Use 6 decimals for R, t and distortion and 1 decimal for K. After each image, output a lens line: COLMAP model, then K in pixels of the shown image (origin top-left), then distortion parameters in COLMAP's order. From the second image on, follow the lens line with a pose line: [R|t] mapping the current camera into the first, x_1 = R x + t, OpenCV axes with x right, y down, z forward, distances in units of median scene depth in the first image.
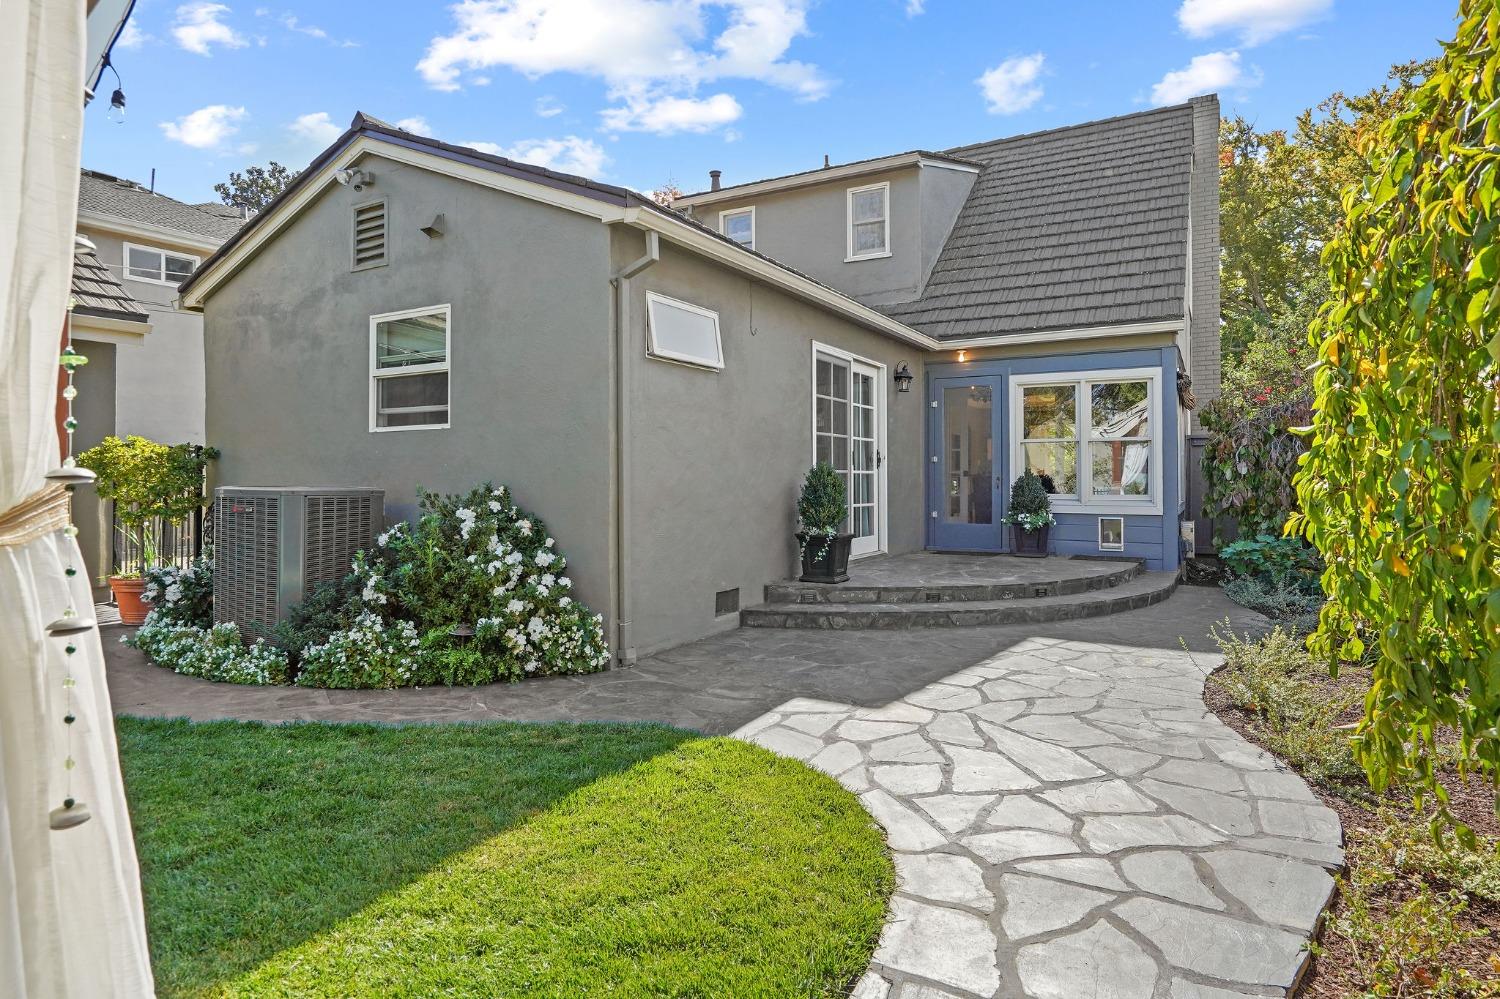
lens RADIAL K [[838.9, 0, 746.1], [0, 838.9, 490.4], [0, 0, 1]] dist [-0.016300, 0.007943]
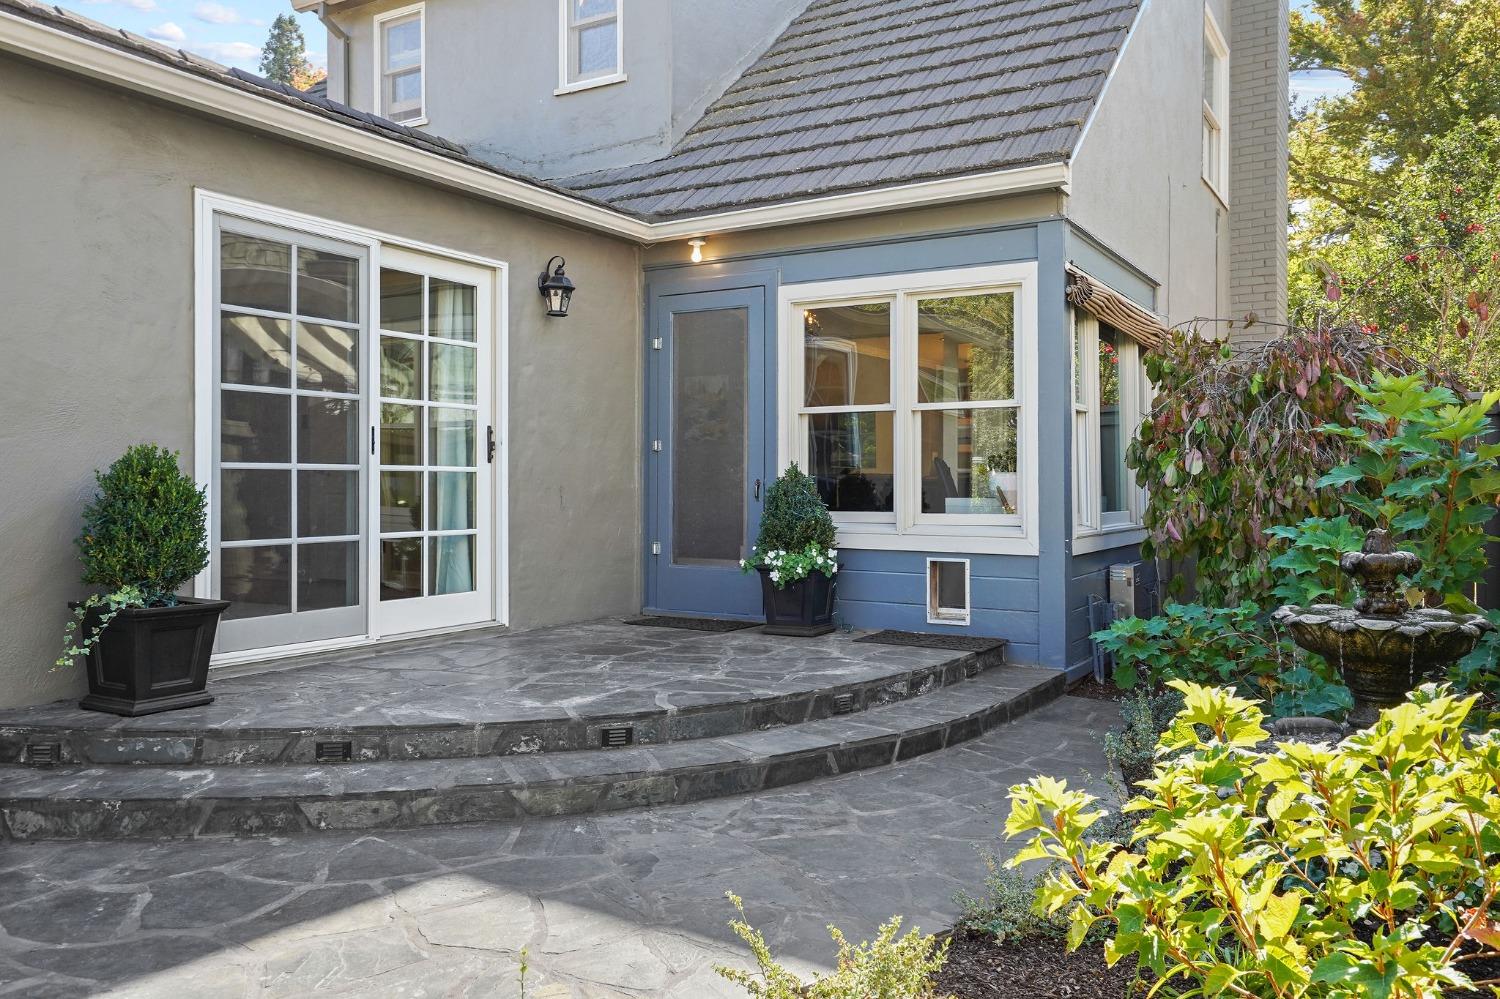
lens RADIAL K [[1138.5, 0, 751.6], [0, 1138.5, 490.9], [0, 0, 1]] dist [0.017053, 0.008544]
pose [[0.999414, 0.003132, -0.034074, 0.348869], [-0.003311, 0.999981, -0.005205, -0.005282], [0.034057, 0.005315, 0.999406, 0.307757]]
